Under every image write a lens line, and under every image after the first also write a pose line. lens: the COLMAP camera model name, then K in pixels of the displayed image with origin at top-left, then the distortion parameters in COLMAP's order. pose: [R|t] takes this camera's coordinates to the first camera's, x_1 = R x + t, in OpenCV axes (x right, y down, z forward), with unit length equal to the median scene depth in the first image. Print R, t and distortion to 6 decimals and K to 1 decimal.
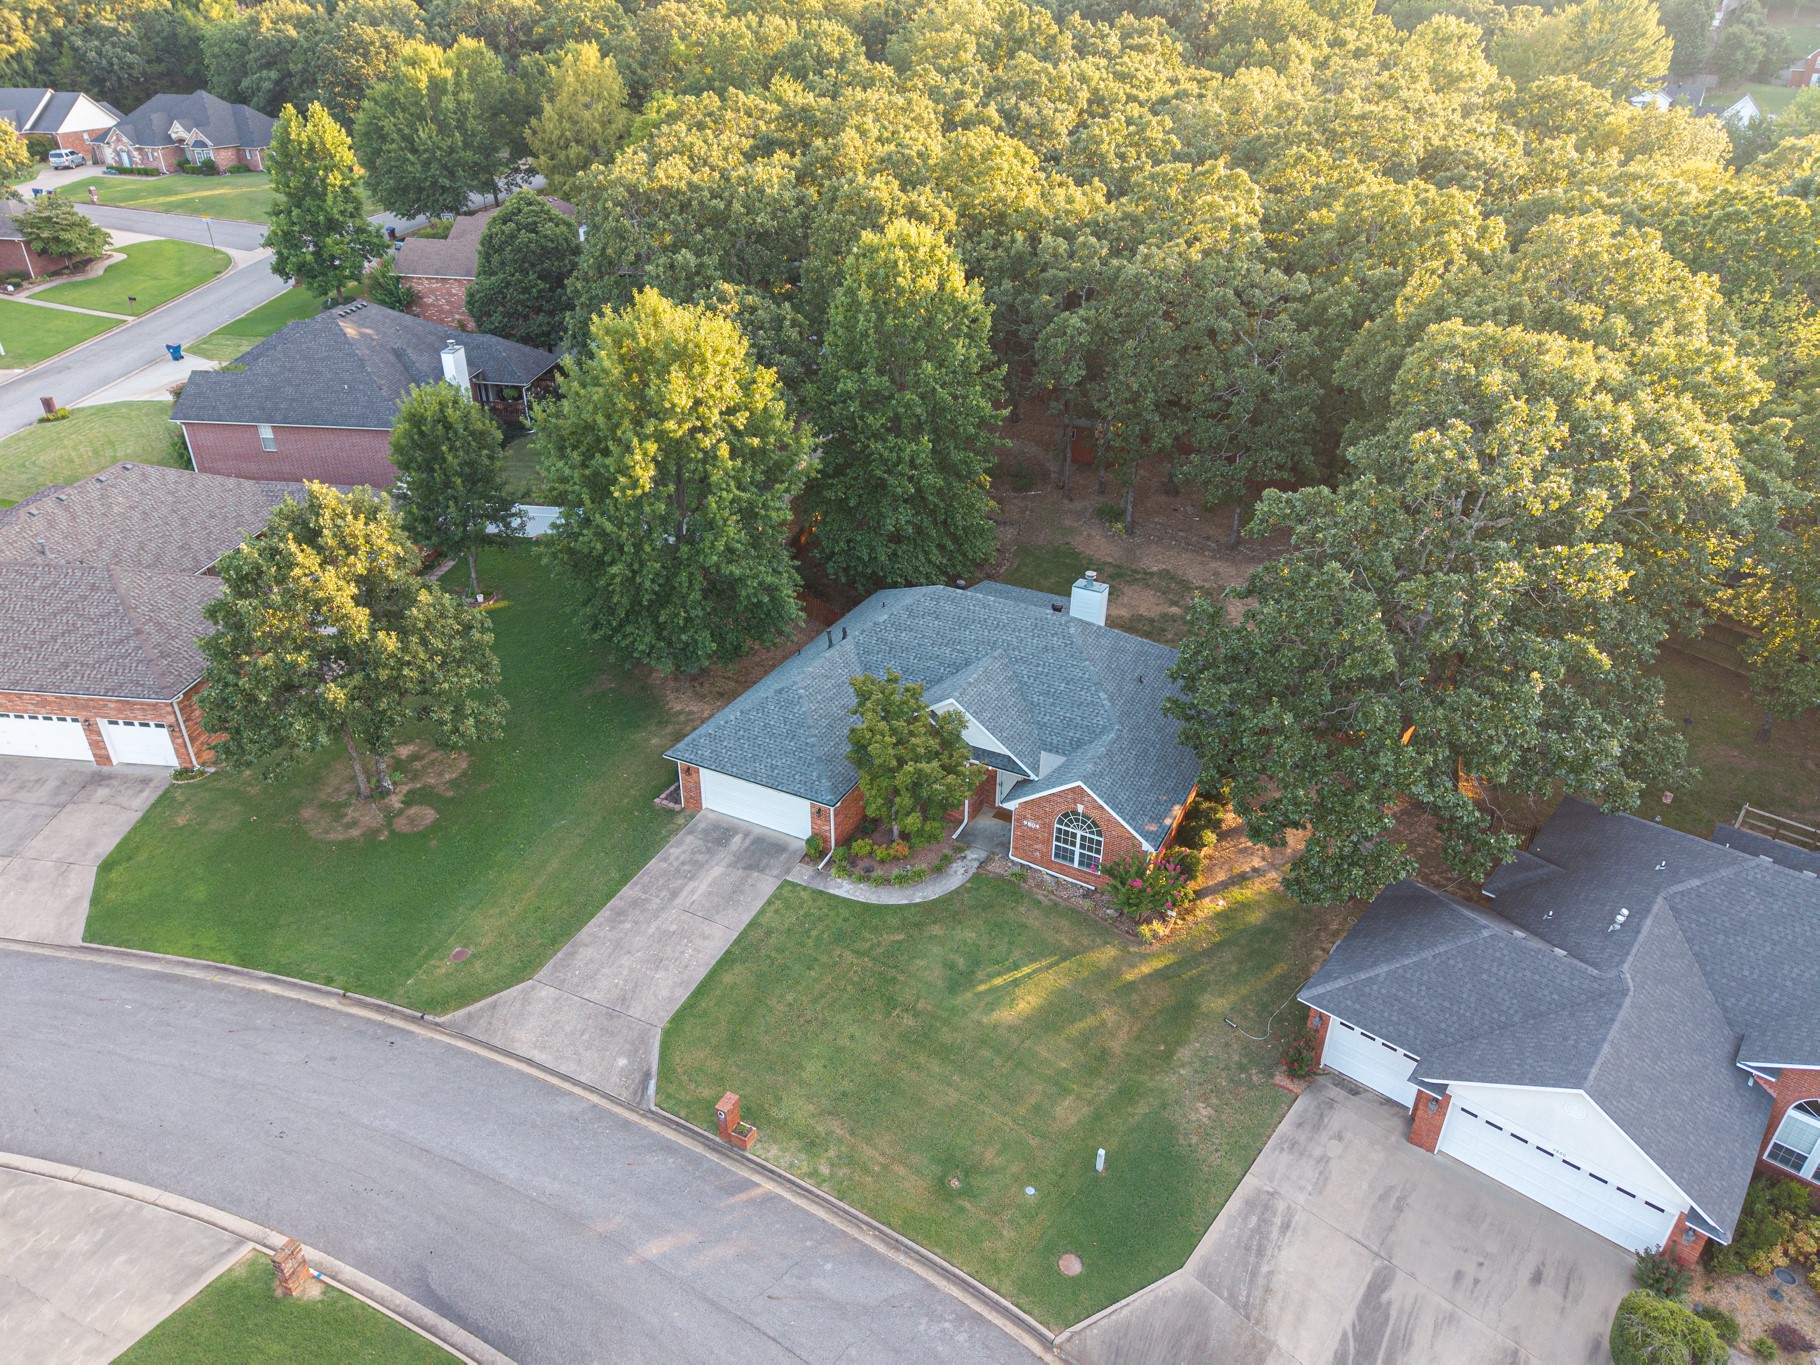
lens RADIAL K [[1218.9, 0, 910.0], [0, 1218.9, 682.5], [0, 0, 1]] dist [0.012361, -0.004392]
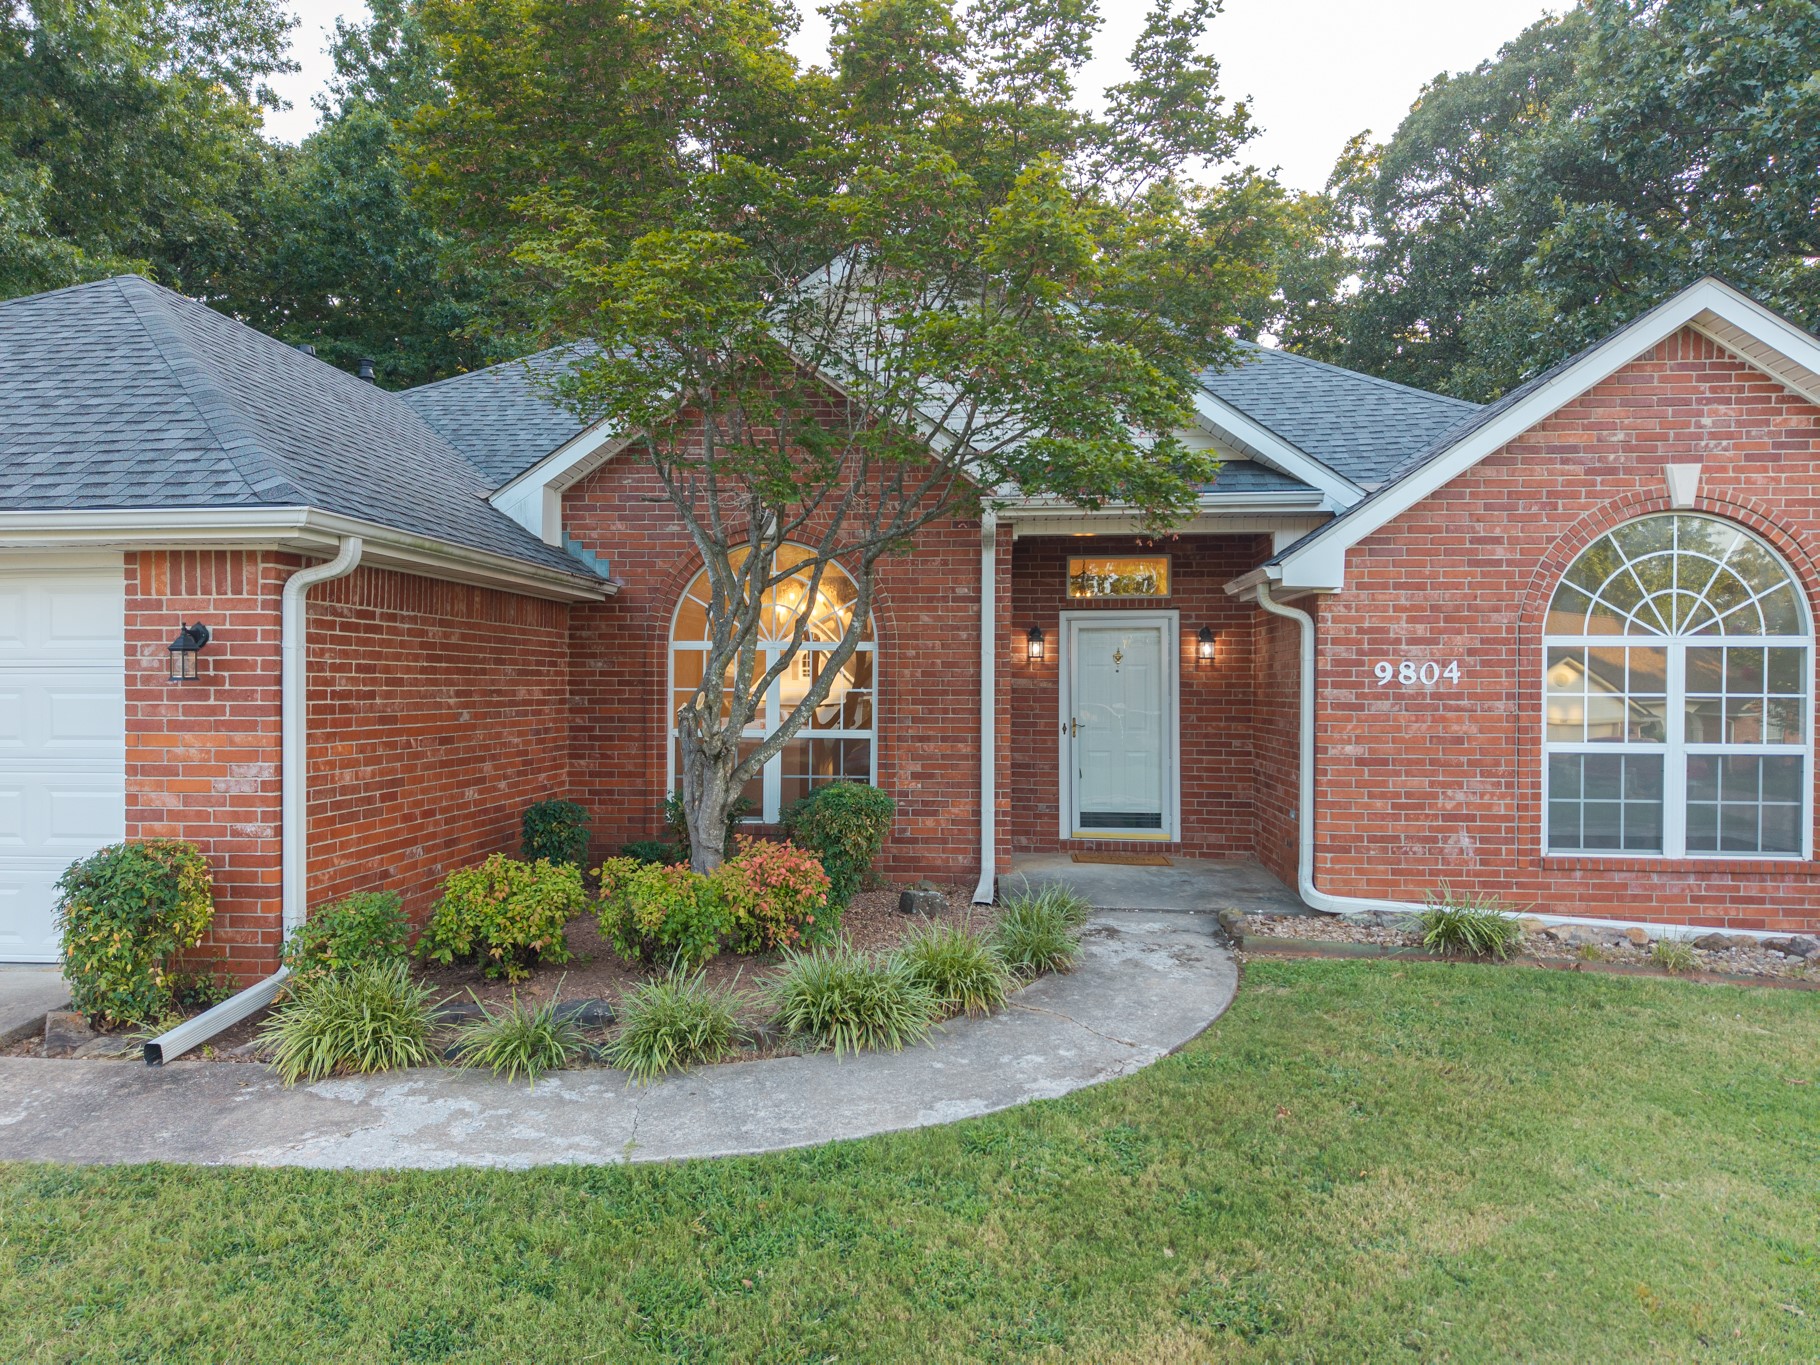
lens RADIAL K [[1218.9, 0, 910.0], [0, 1218.9, 682.5], [0, 0, 1]] dist [0.012361, -0.004392]
pose [[0.921868, 0.003604, 0.387486, -0.054904], [0.189758, 0.867658, -0.459523, 0.196962], [-0.337862, 0.497148, 0.799183, 0.884359]]
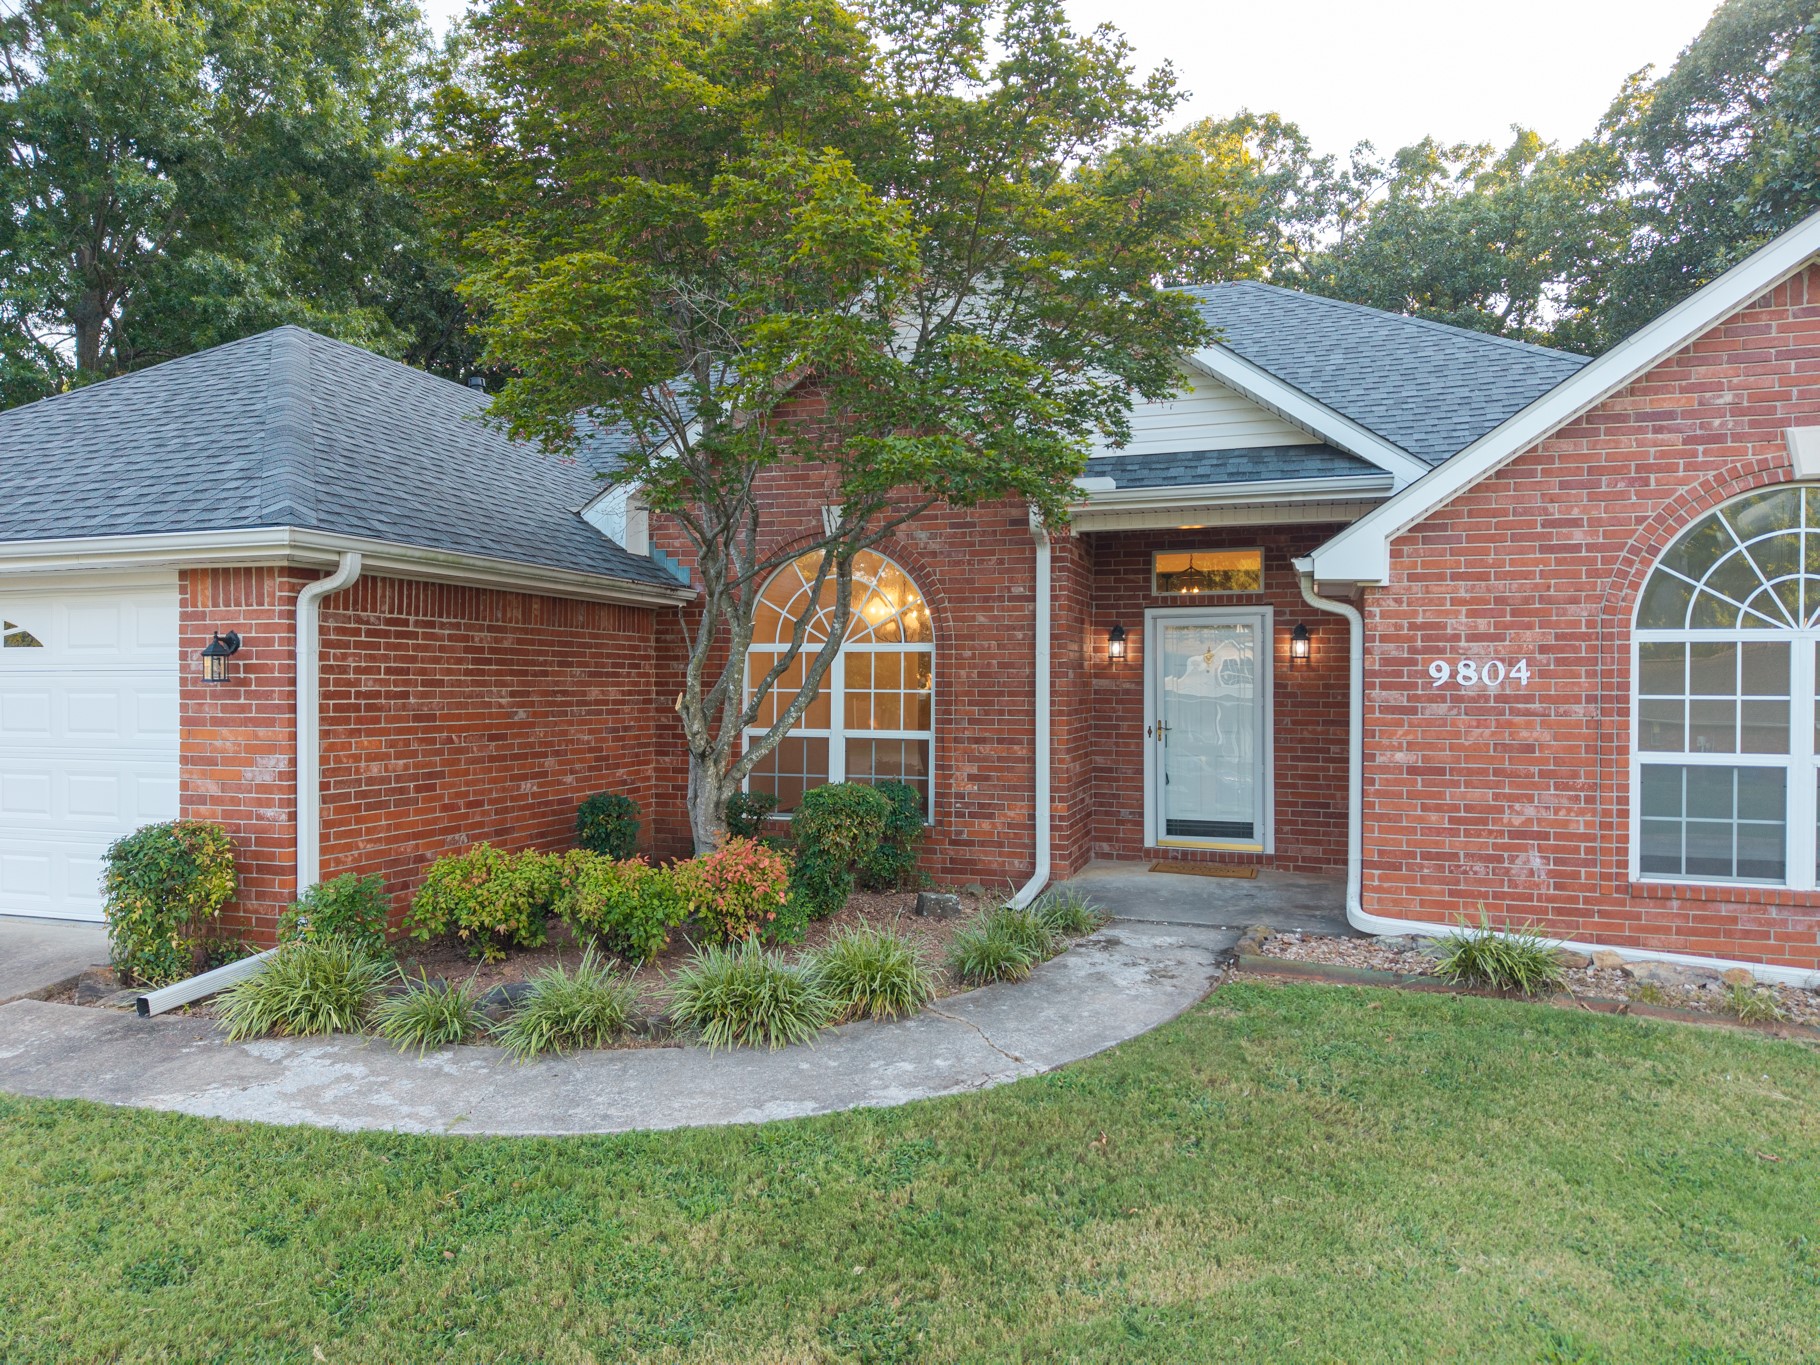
lens RADIAL K [[1218.9, 0, 910.0], [0, 1218.9, 682.5], [0, 0, 1]] dist [0.012361, -0.004392]
pose [[0.986065, 0.003519, 0.166323, -0.012853], [0.079774, 0.867330, -0.491299, 0.202511], [-0.145986, 0.497721, 0.854963, 0.874280]]
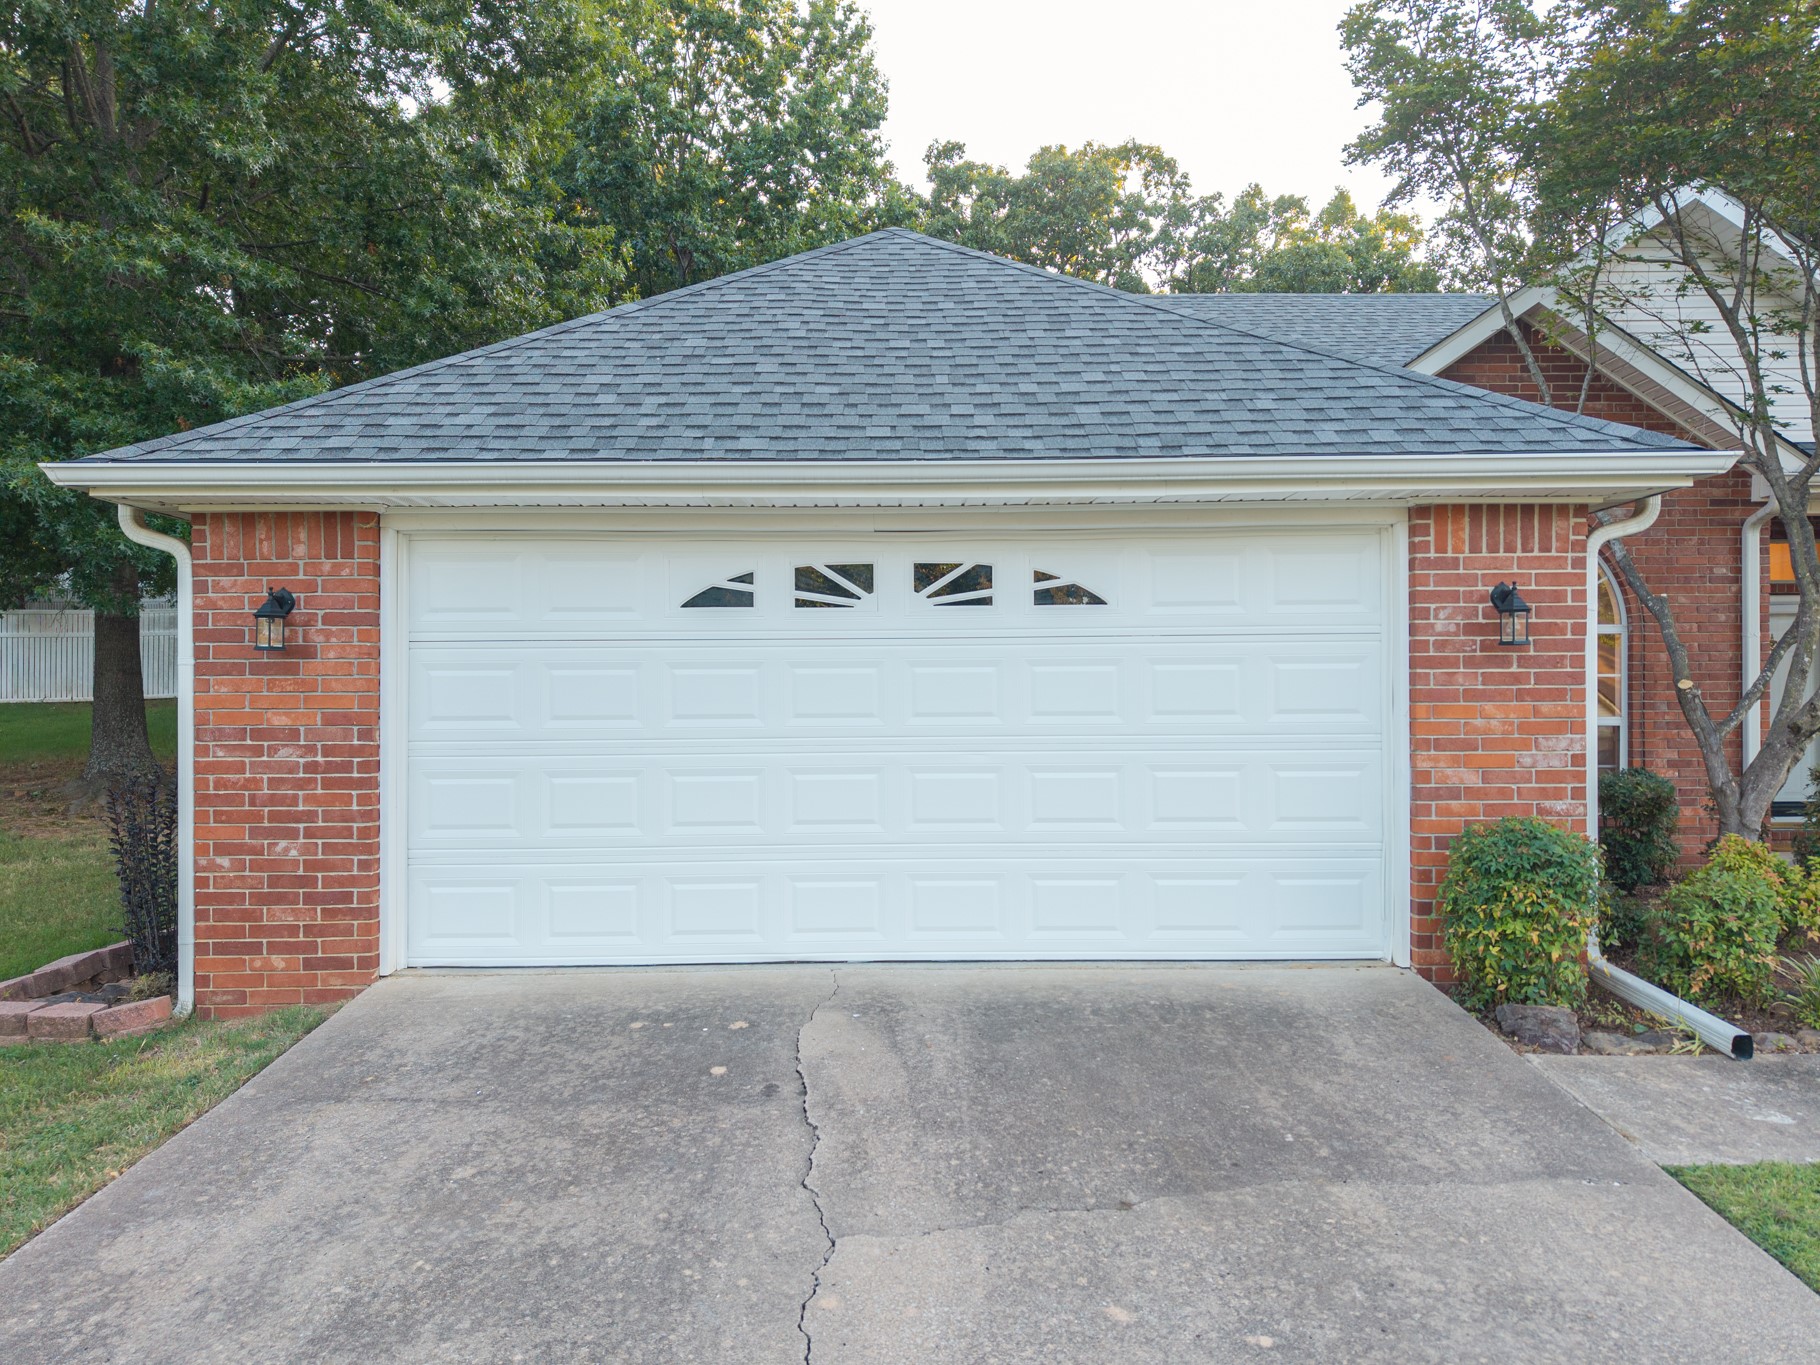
lens RADIAL K [[1223.7, 0, 905.0], [0, 1223.7, 695.1], [0, 0, 1]] dist [0.046933, -0.045346]
pose [[0.884169, 0.000414, 0.467167, -0.199790], [0.235048, 0.863814, -0.445621, 0.162537], [-0.403730, 0.503810, 0.763661, 0.956645]]
